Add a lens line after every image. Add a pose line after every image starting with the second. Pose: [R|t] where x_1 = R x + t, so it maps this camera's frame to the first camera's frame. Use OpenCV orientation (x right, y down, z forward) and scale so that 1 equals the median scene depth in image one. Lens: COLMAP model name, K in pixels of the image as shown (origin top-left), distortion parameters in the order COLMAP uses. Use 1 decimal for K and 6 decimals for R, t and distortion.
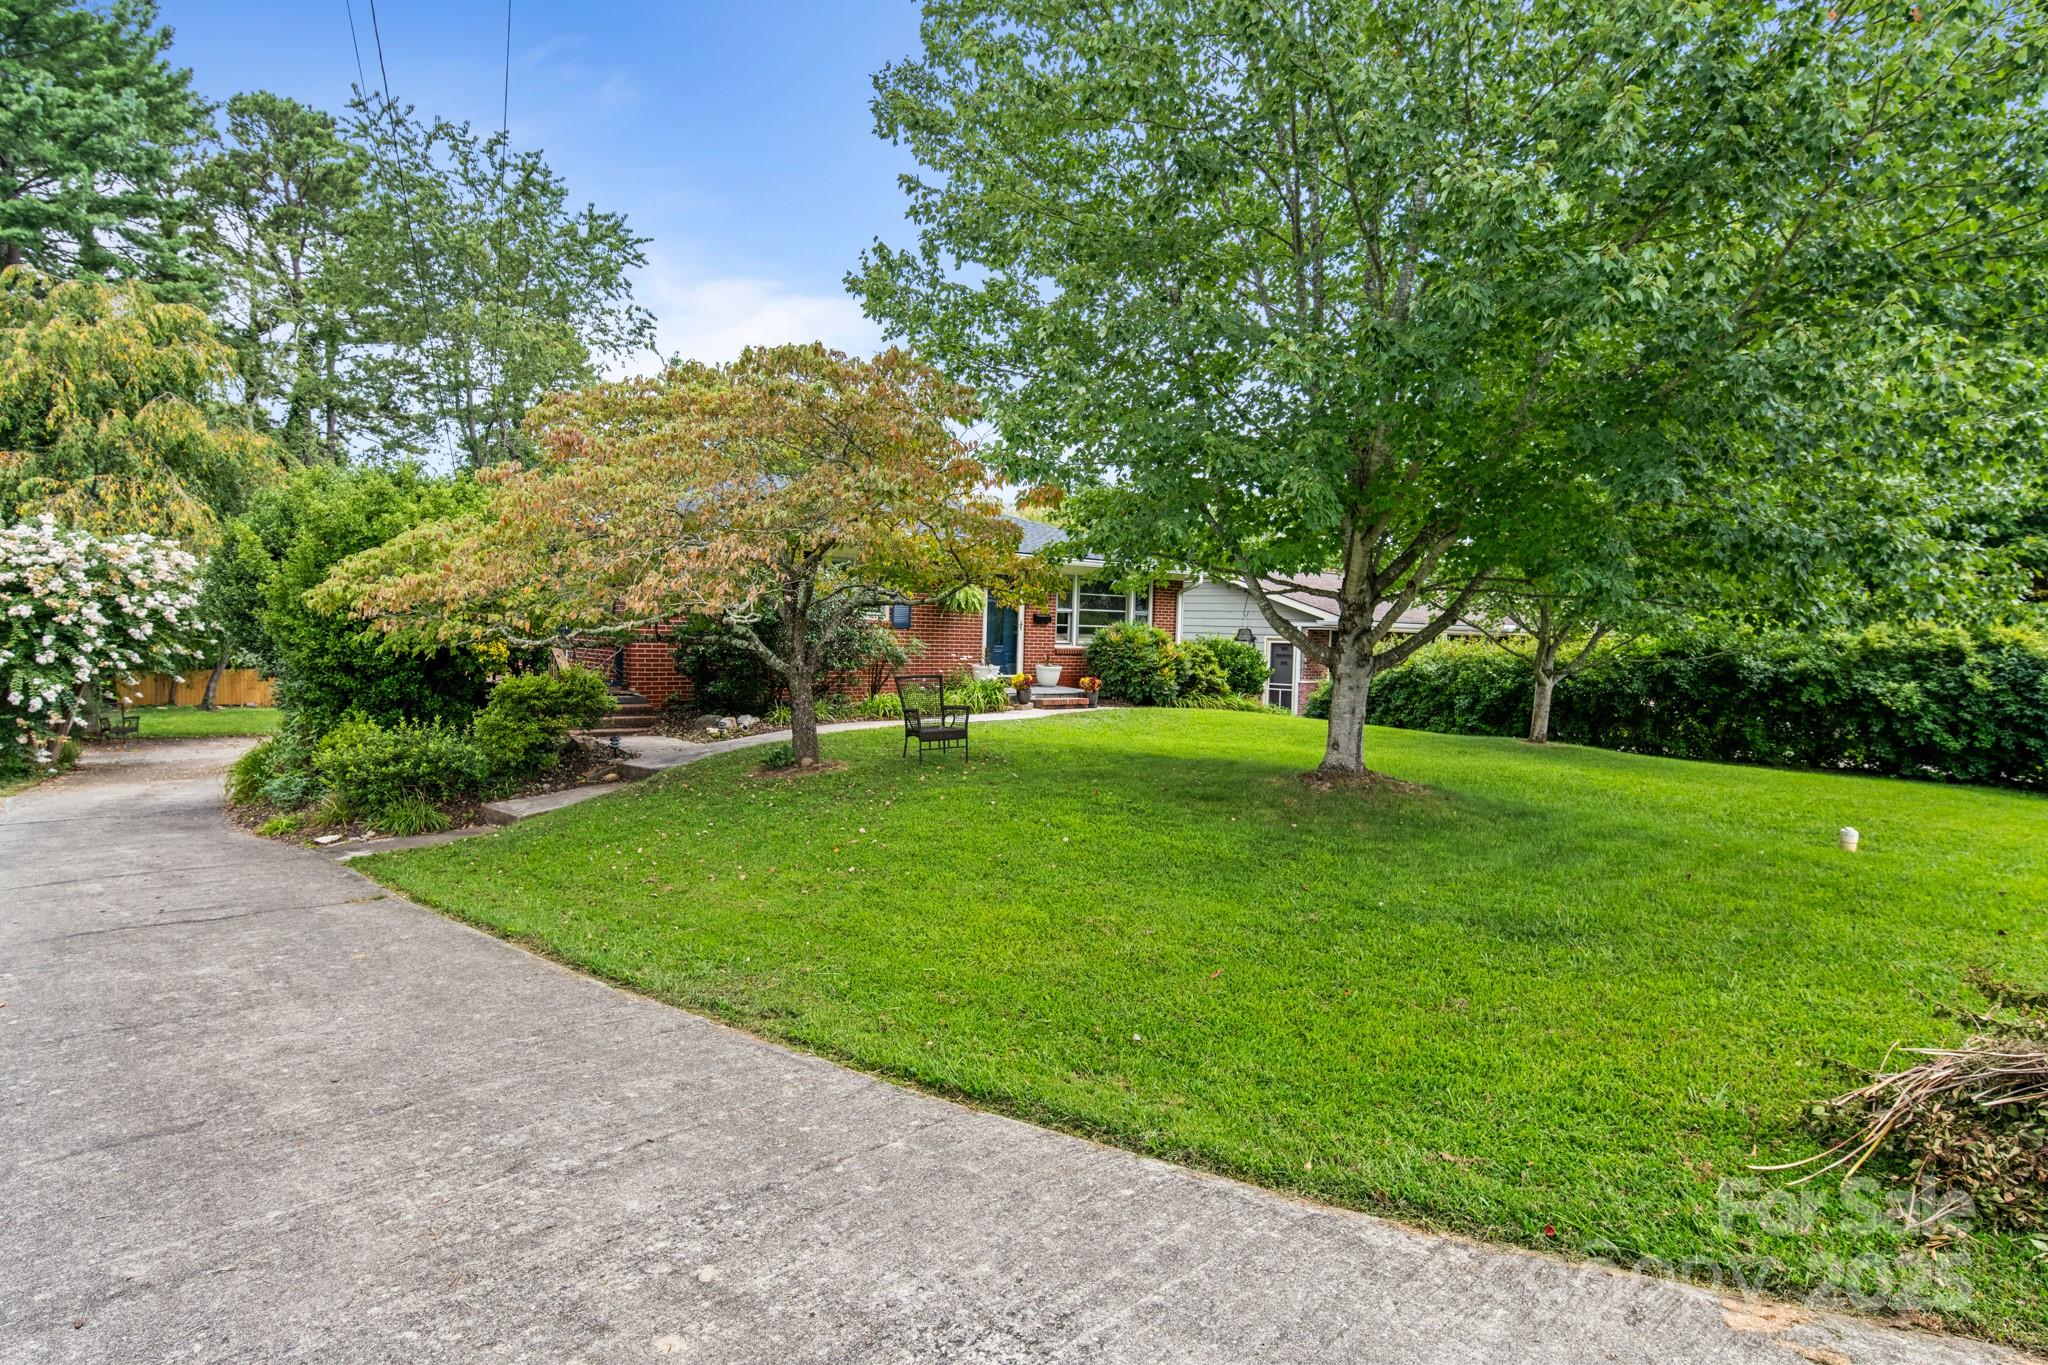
lens RADIAL K [[1066.1, 0, 1030.0], [0, 1066.1, 698.9], [0, 0, 1]] dist [0.016547, -0.012697]
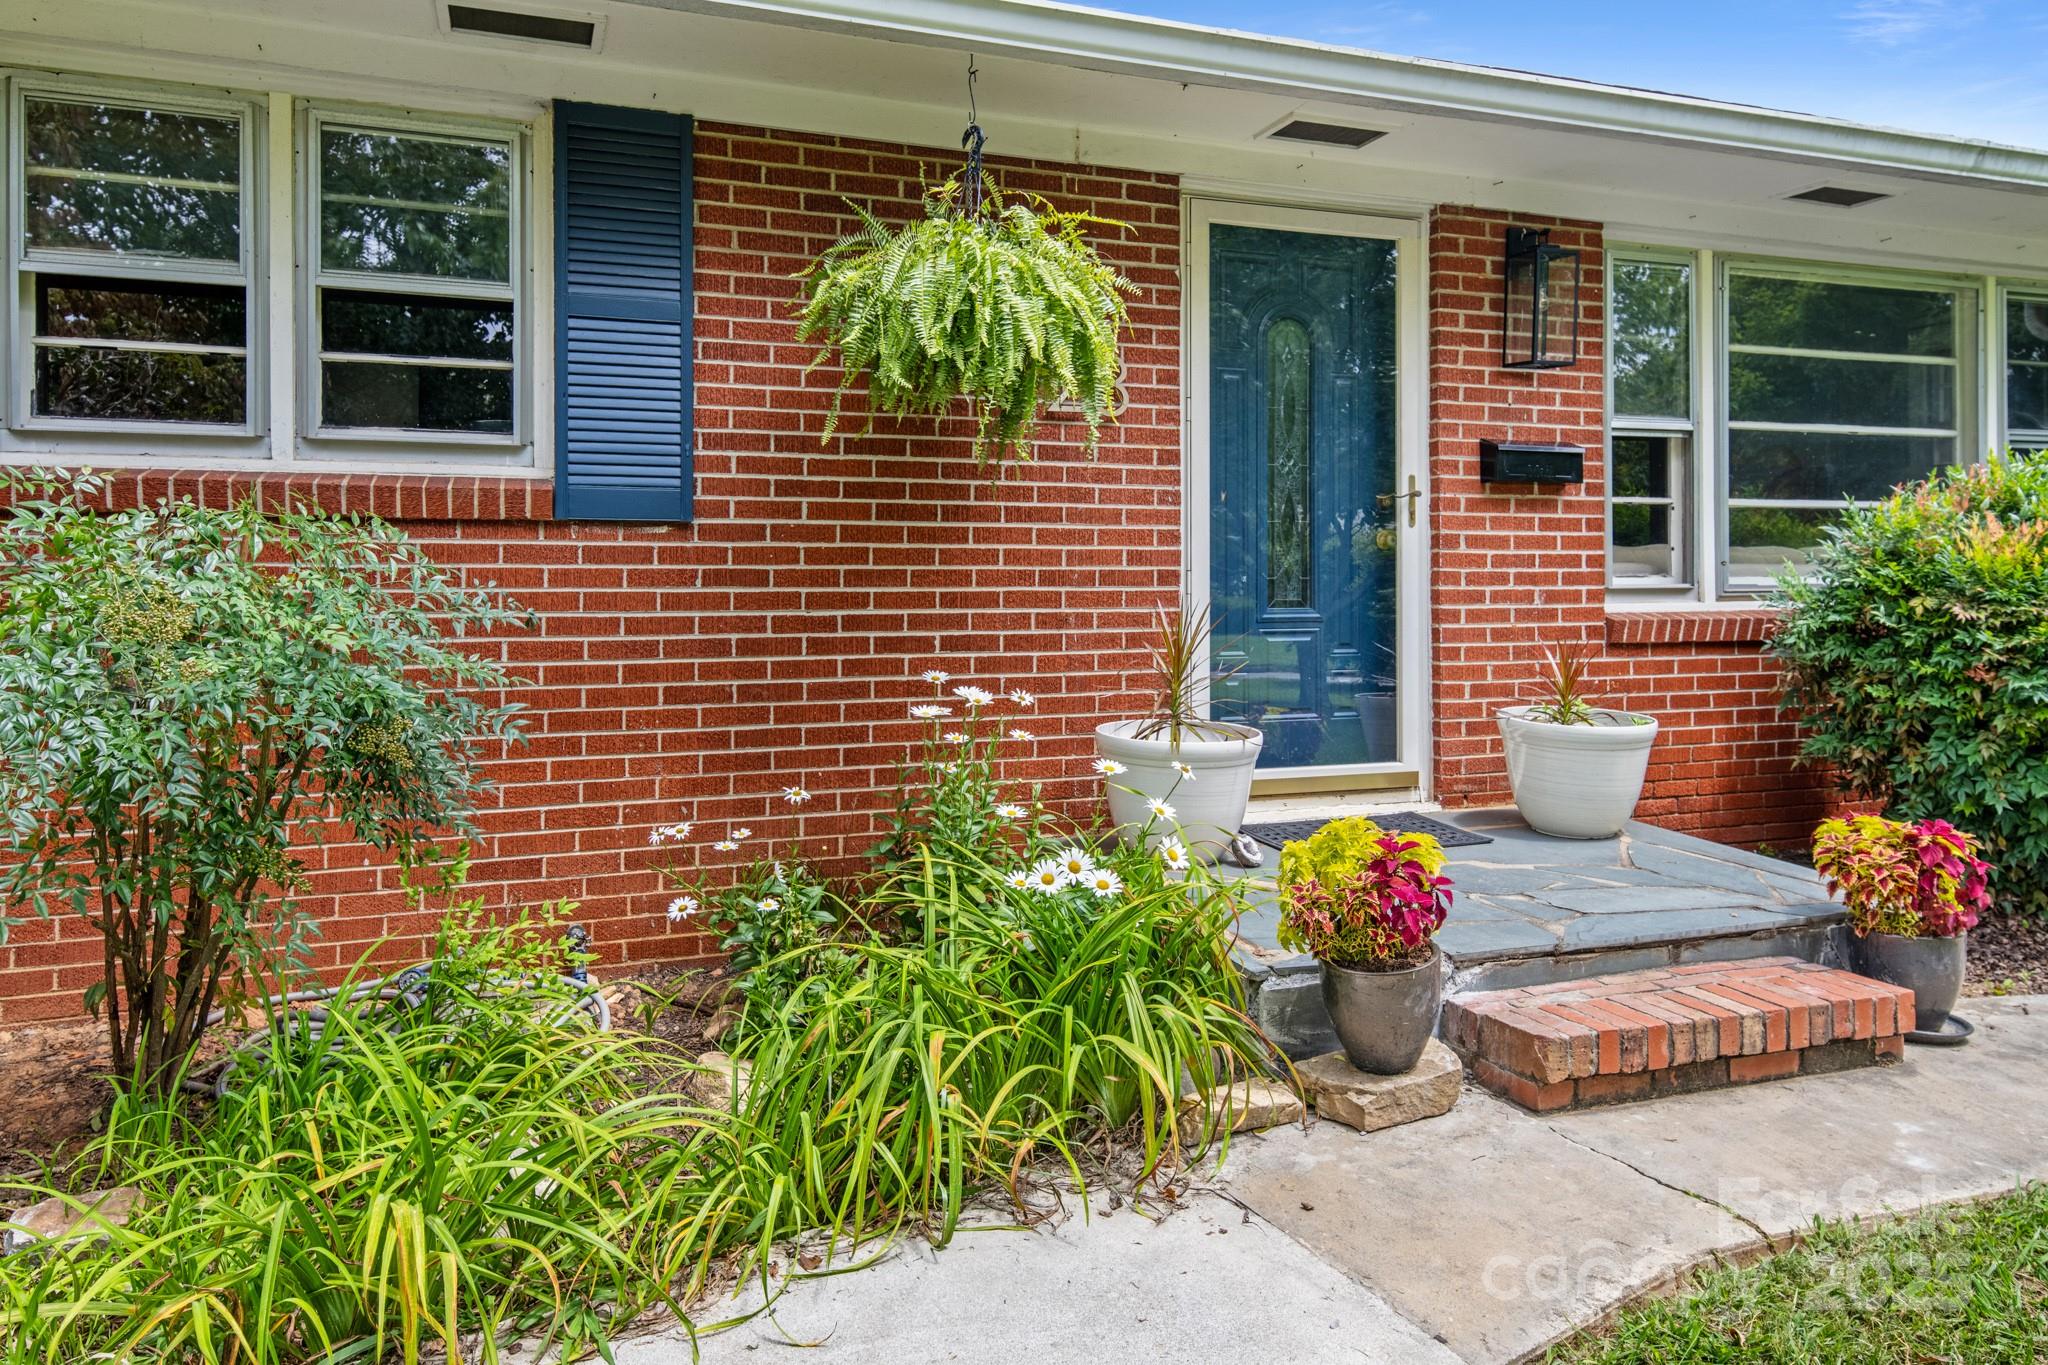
lens RADIAL K [[1424.0, 0, 1026.1], [0, 1424.0, 597.8], [0, 0, 1]] dist [0.022743, 0.001272]
pose [[0.942797, -0.029759, -0.332037, 0.010316], [0.005725, 0.997306, -0.073128, -0.032560], [0.333318, 0.067044, 0.940427, 0.721435]]
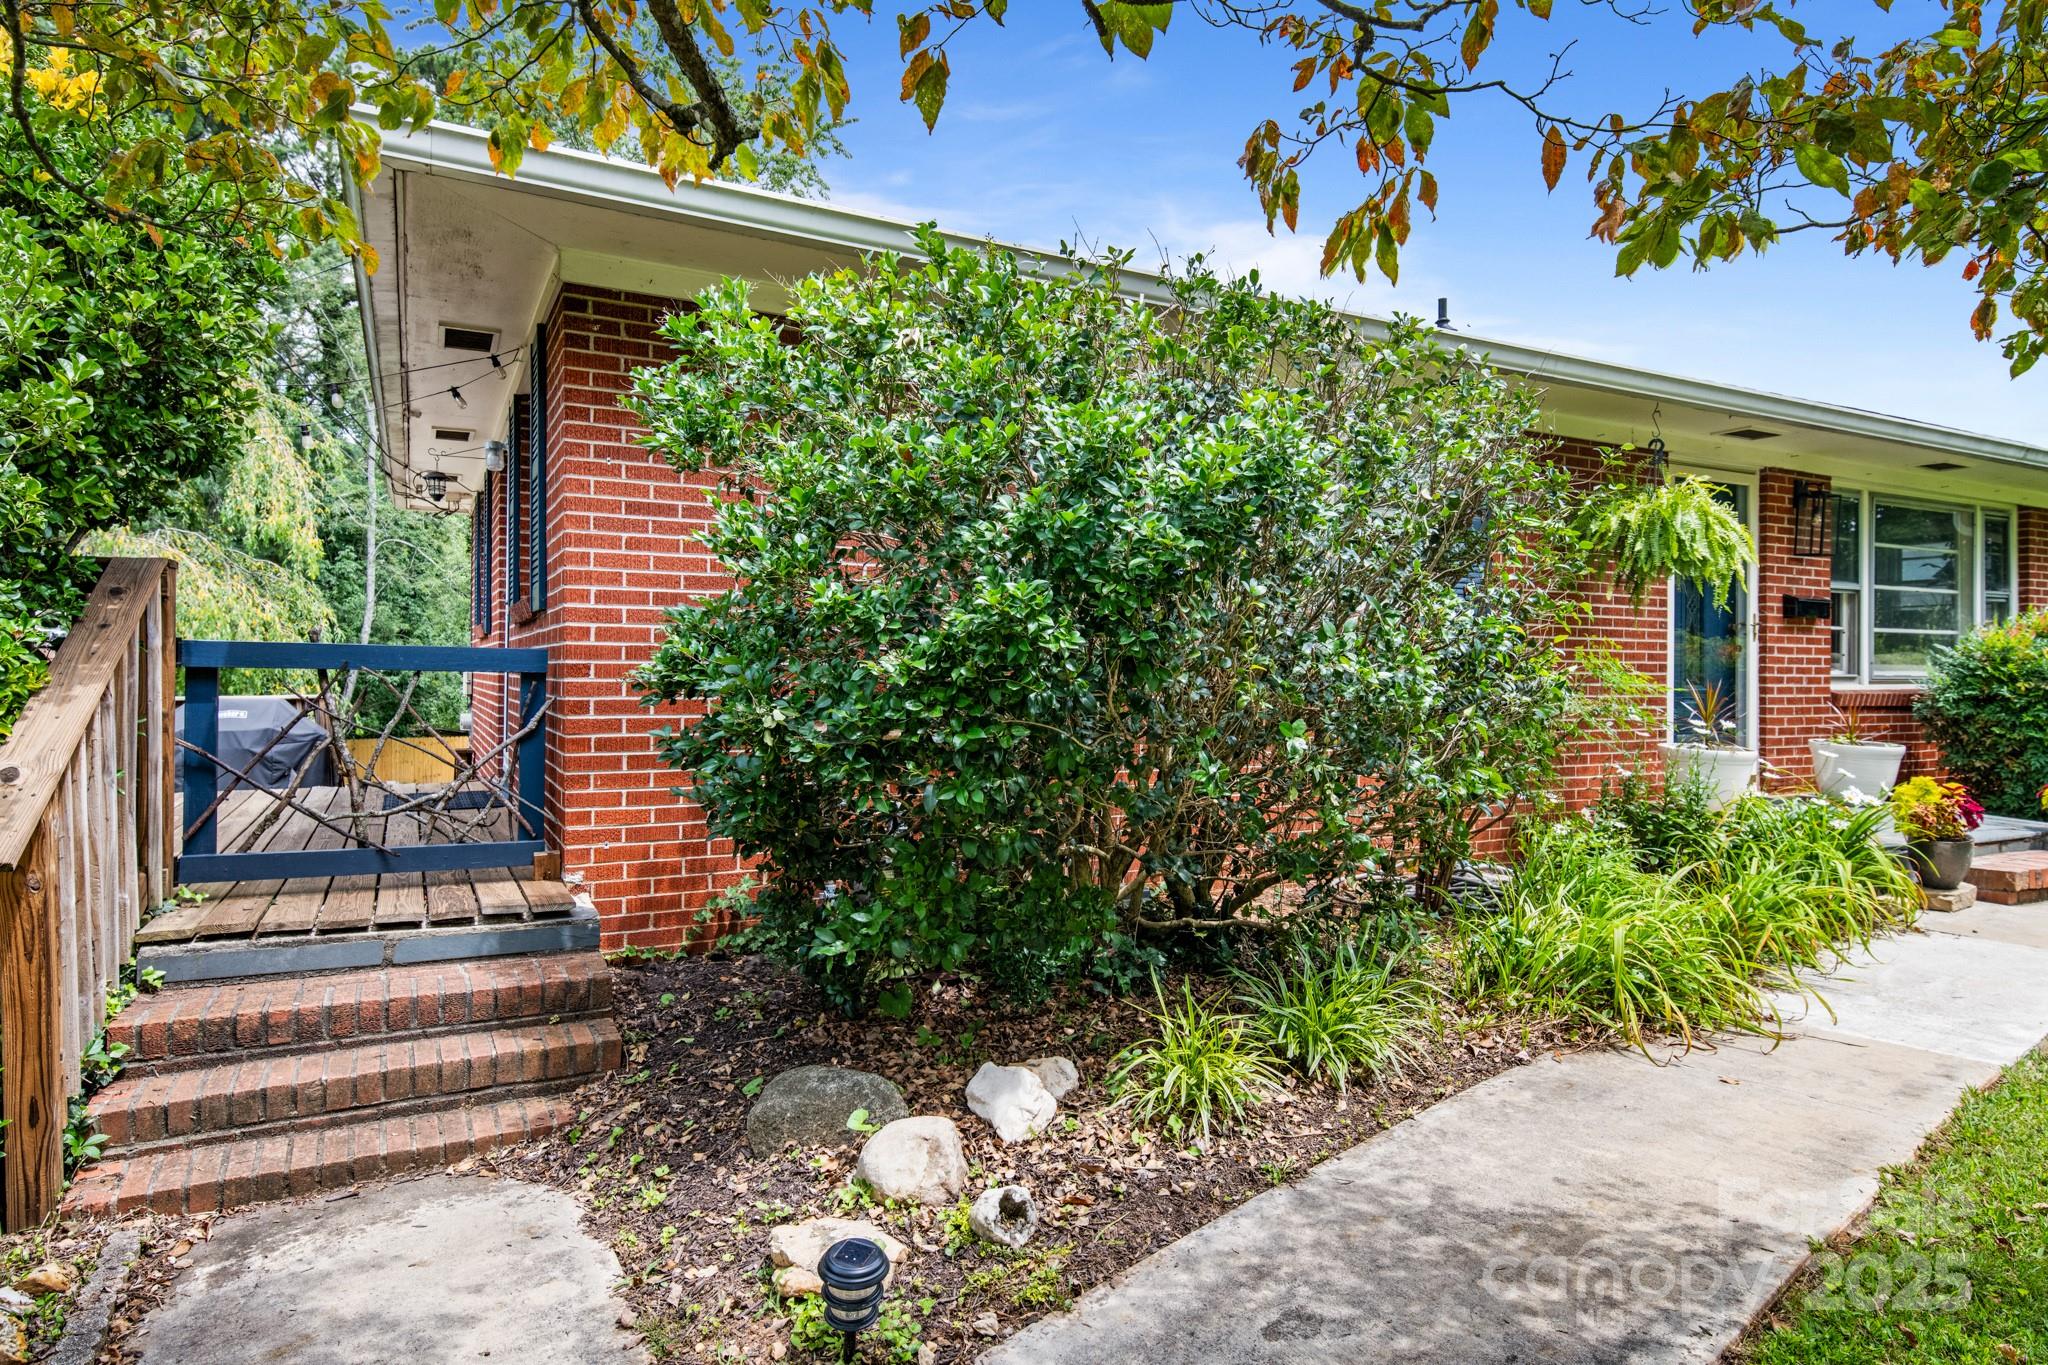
lens RADIAL K [[1168.2, 0, 1024.0], [0, 1168.2, 682.5], [0, 0, 1]] dist [-0.003659, -0.000679]
pose [[0.974561, -0.021619, -0.223079, -0.152823], [0.005287, 0.997278, -0.073549, -0.023533], [0.224062, 0.070499, 0.972022, 0.563217]]
